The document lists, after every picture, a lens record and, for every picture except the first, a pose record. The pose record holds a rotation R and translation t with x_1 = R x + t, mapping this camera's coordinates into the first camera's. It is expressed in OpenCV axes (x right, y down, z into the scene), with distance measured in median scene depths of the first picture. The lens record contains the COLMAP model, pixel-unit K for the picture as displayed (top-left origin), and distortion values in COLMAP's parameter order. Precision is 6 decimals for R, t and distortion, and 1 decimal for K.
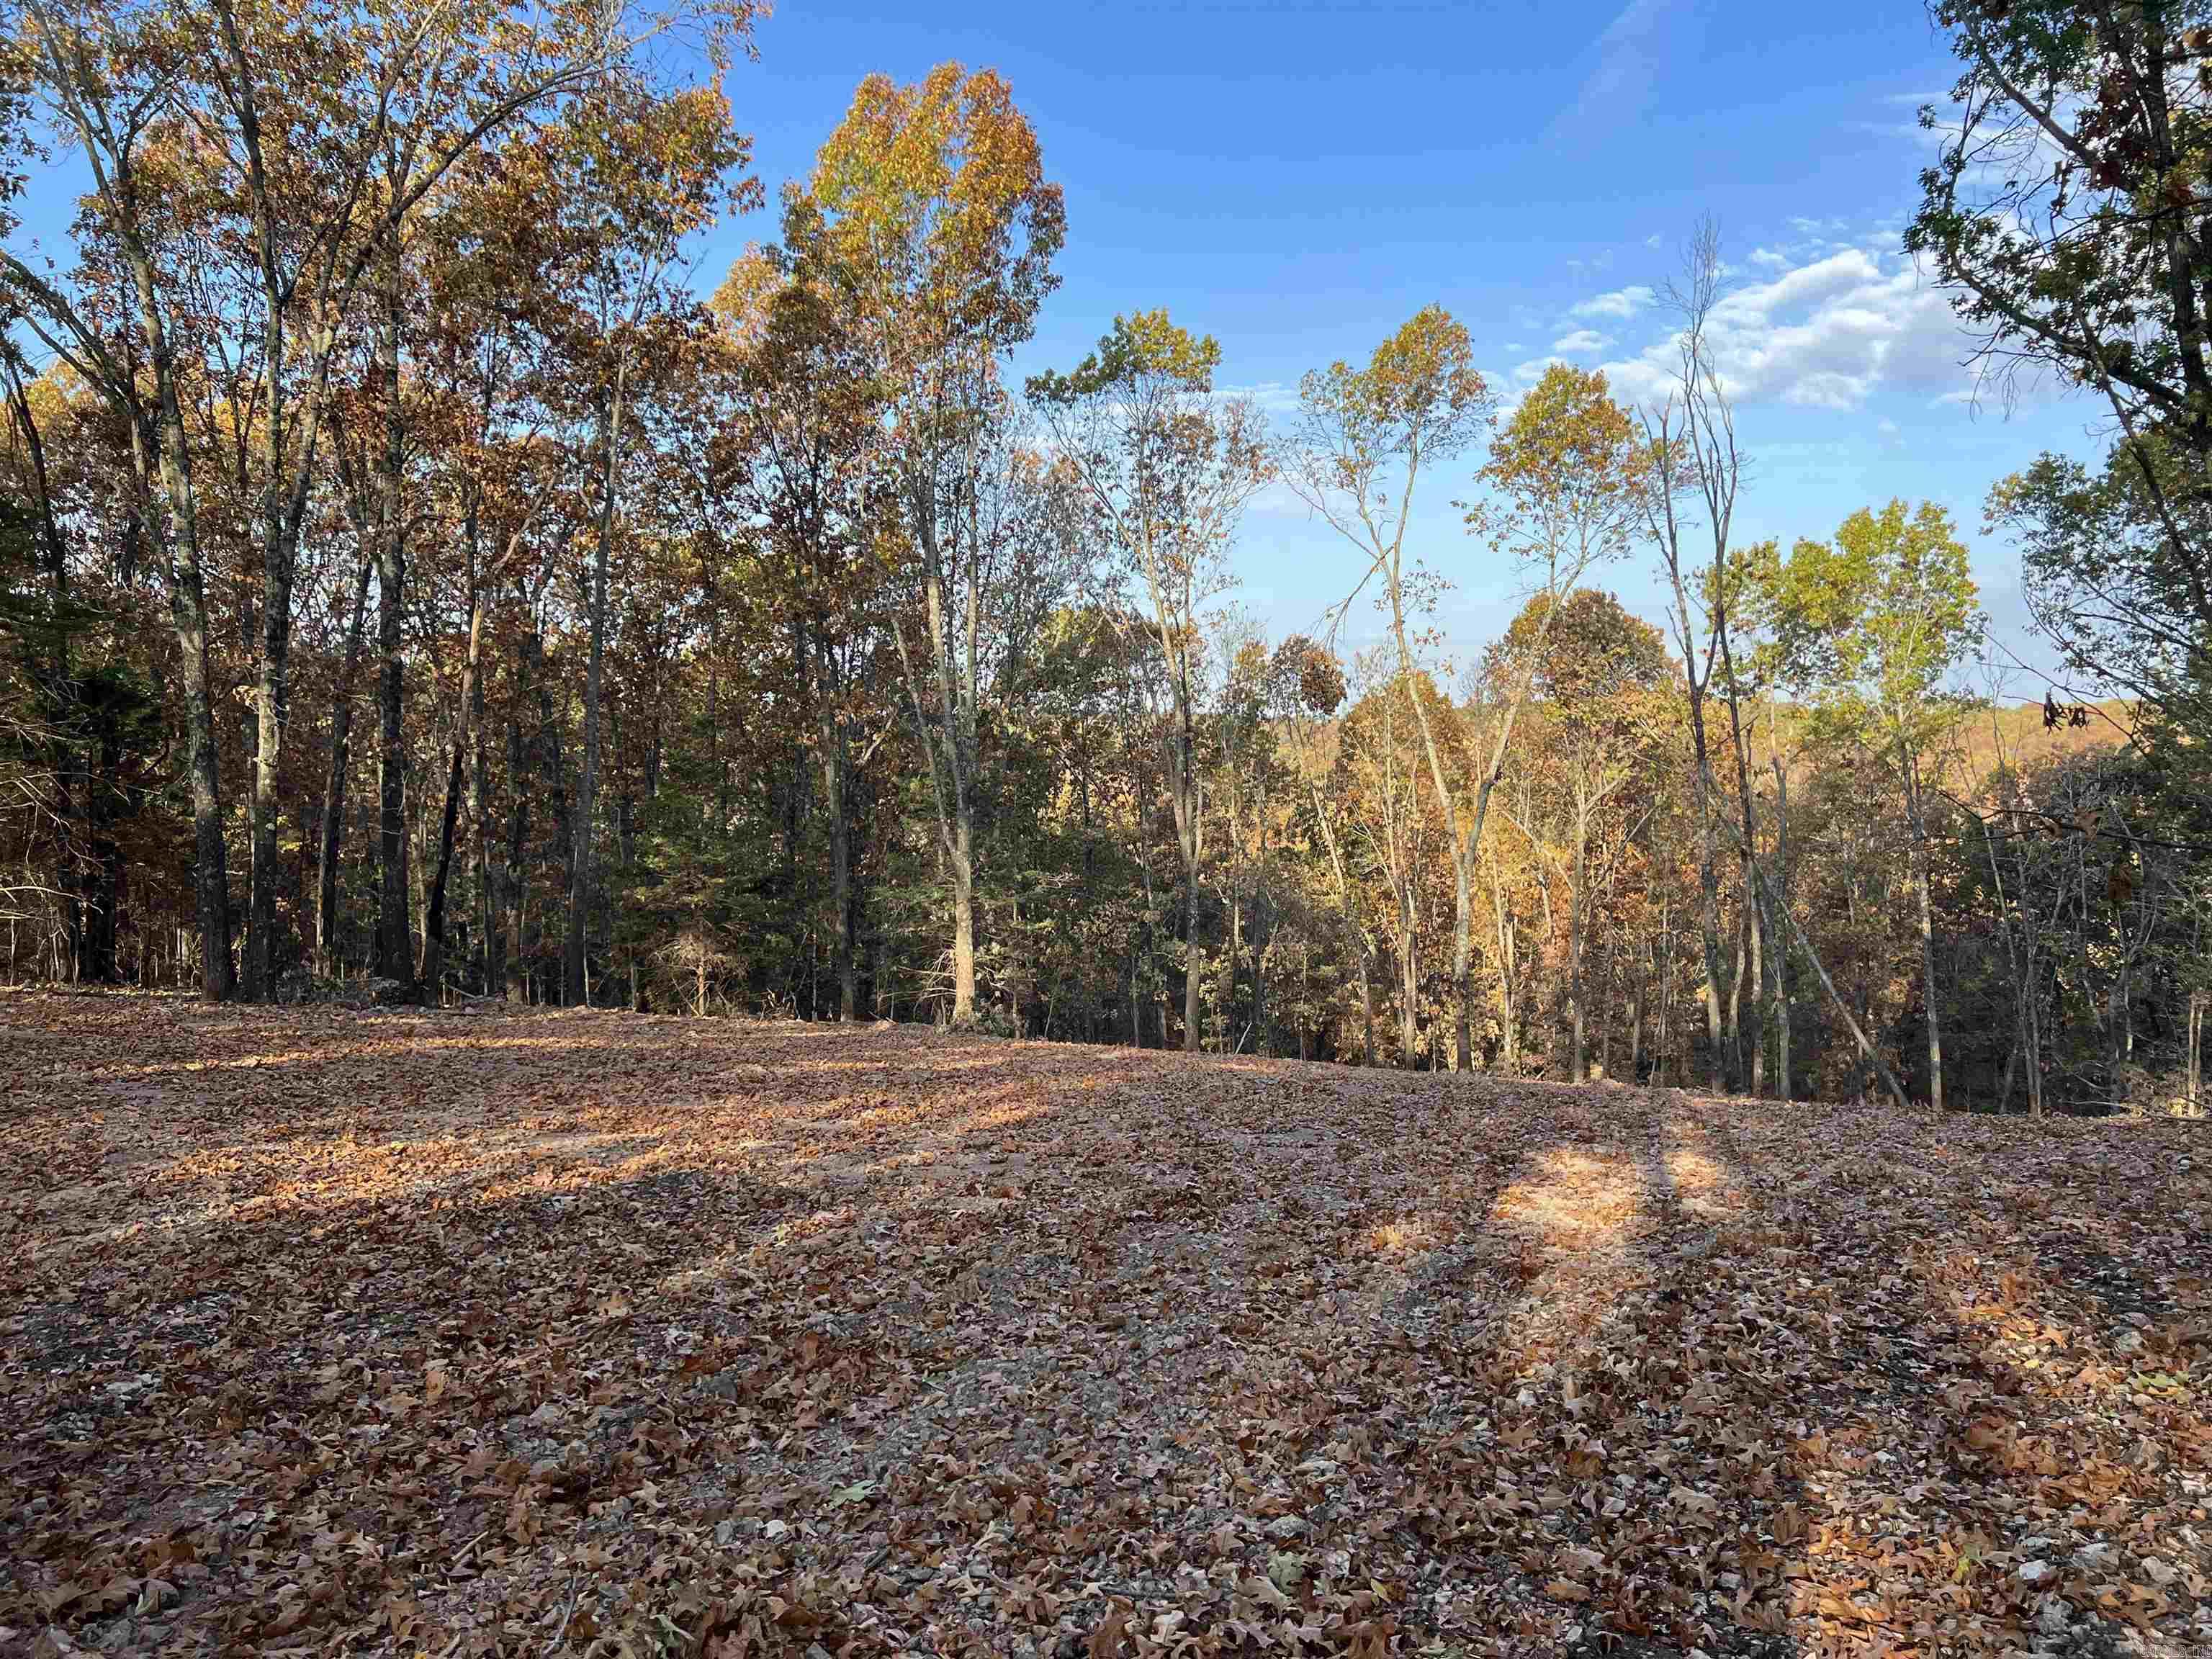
lens RADIAL K [[1609.4, 0, 1111.1], [0, 1609.4, 814.6], [0, 0, 1]] dist [0.012859, -0.000960]
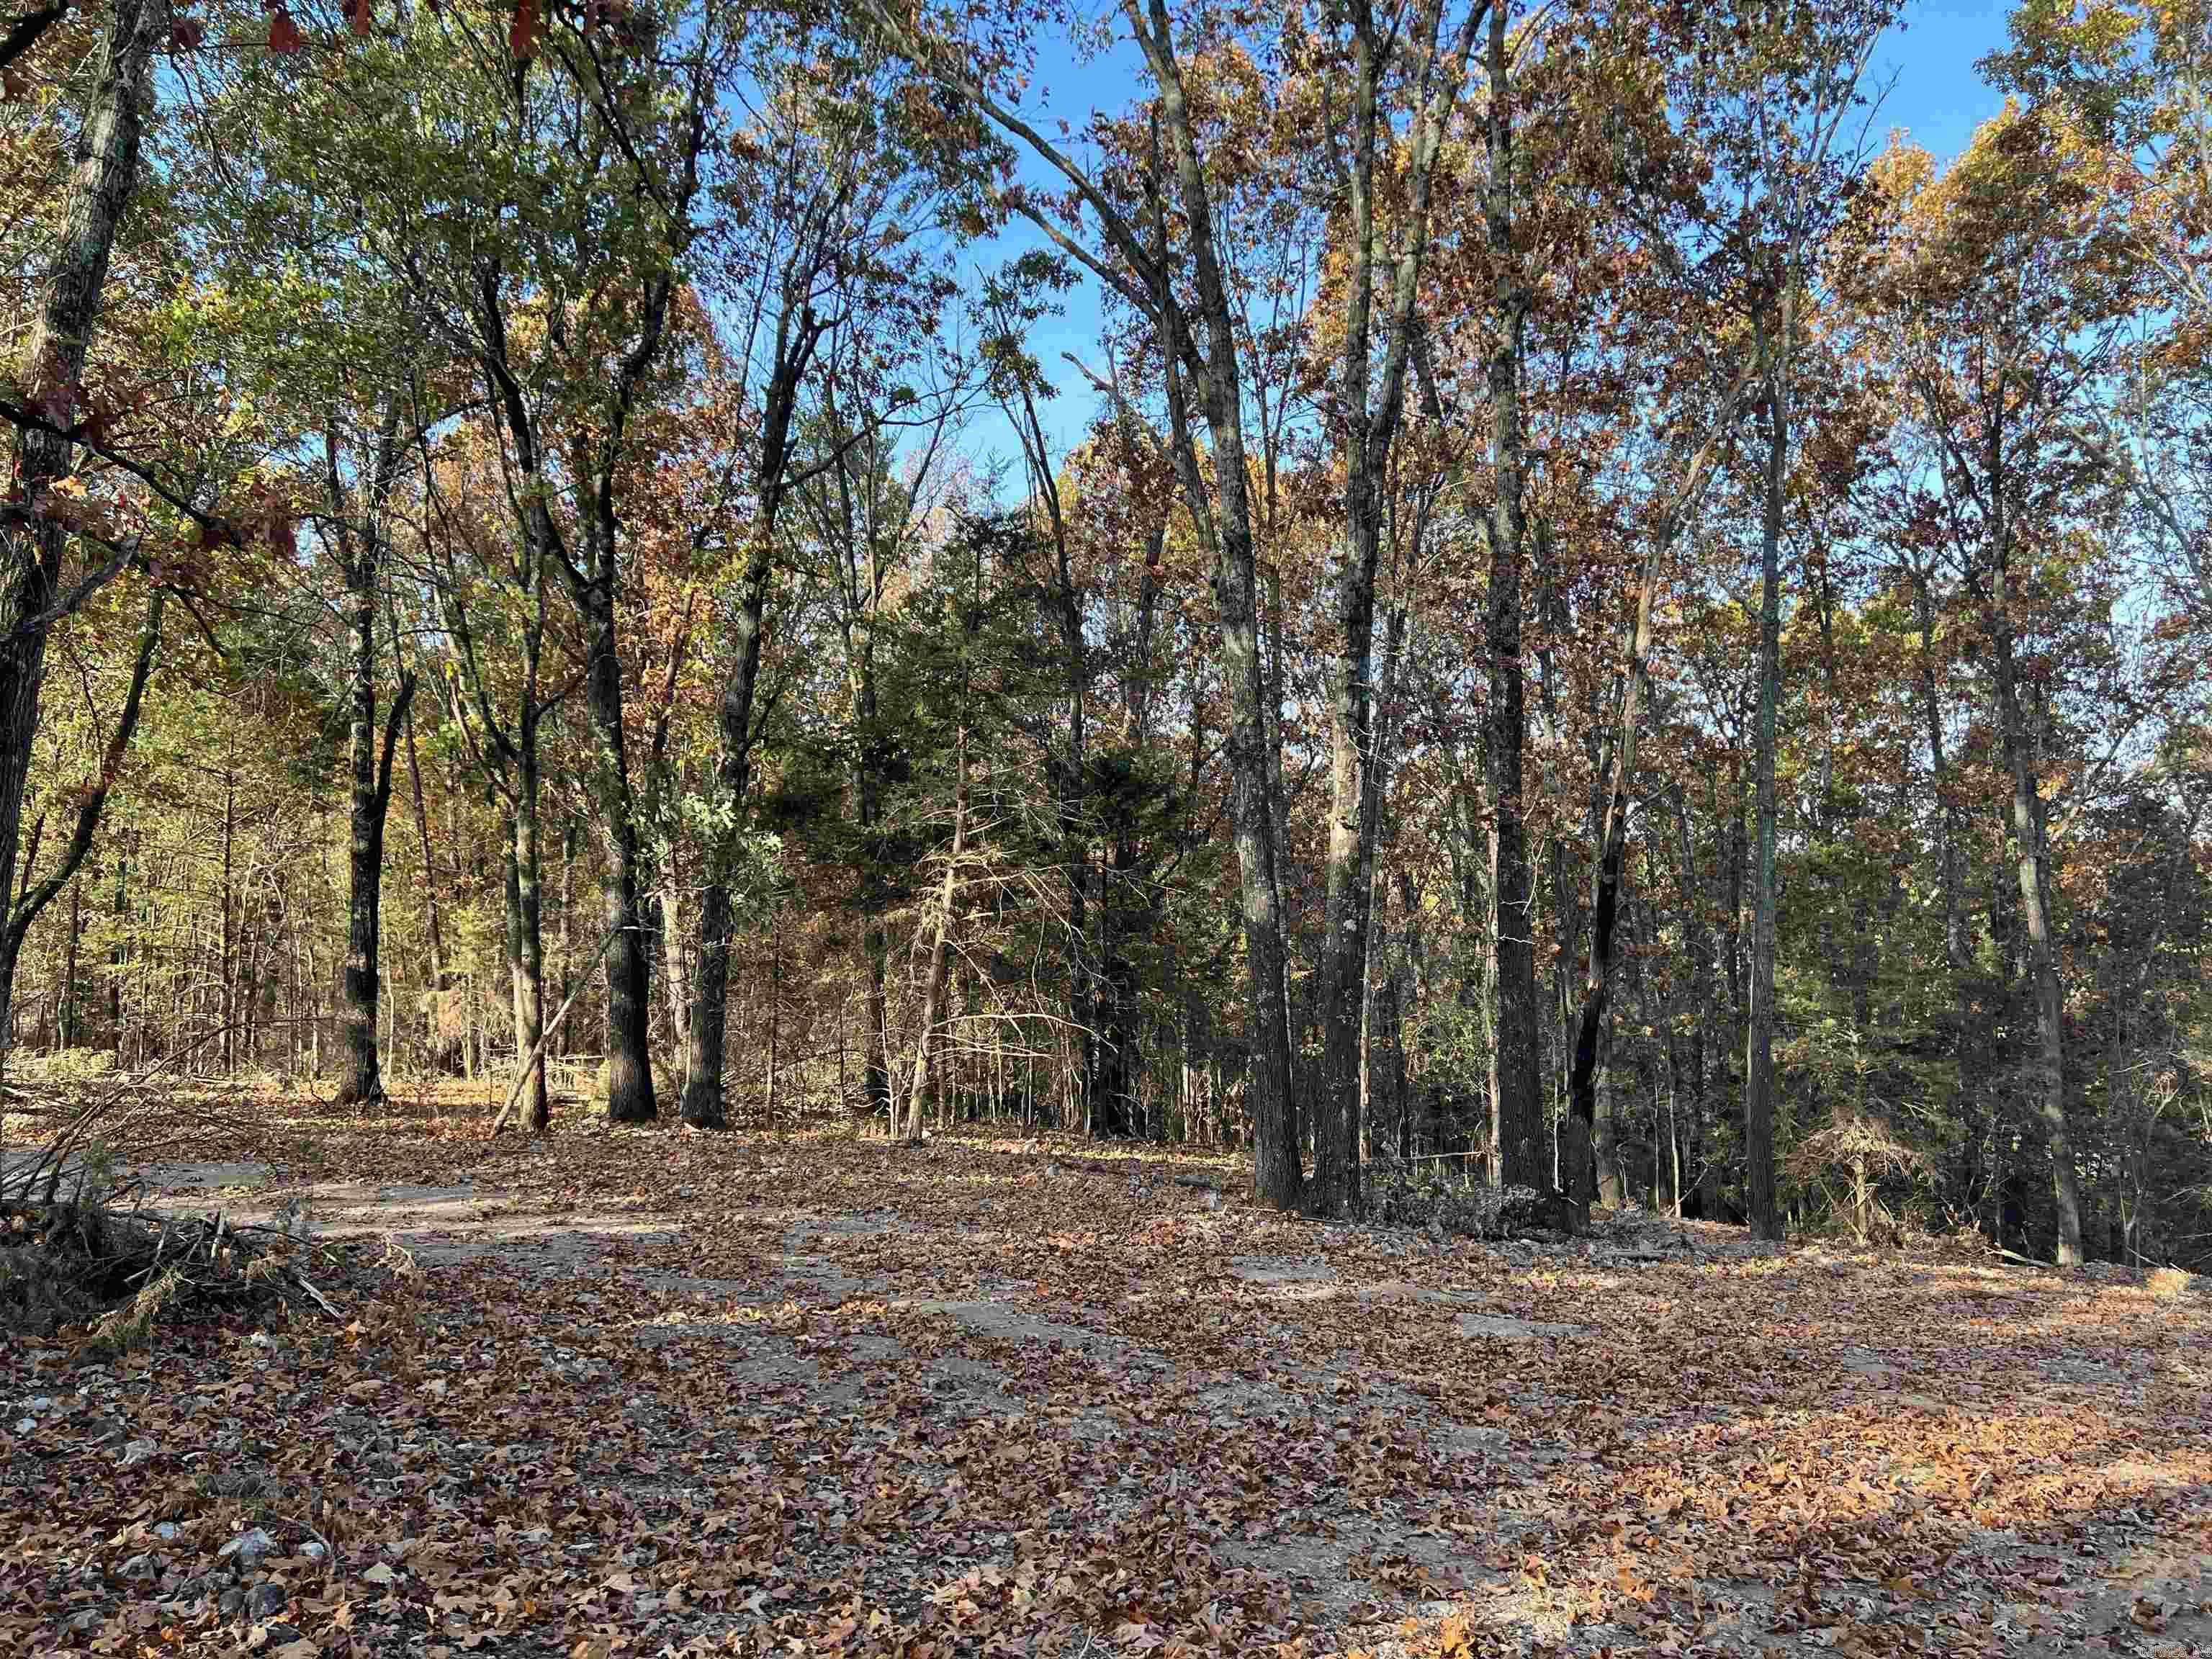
lens RADIAL K [[1609.4, 0, 1111.1], [0, 1609.4, 814.6], [0, 0, 1]] dist [0.012859, -0.000960]
pose [[0.849141, -0.044040, -0.526327, -0.198664], [-0.004515, 0.995876, -0.090614, 0.015268], [0.528147, 0.079321, 0.845440, 0.311980]]
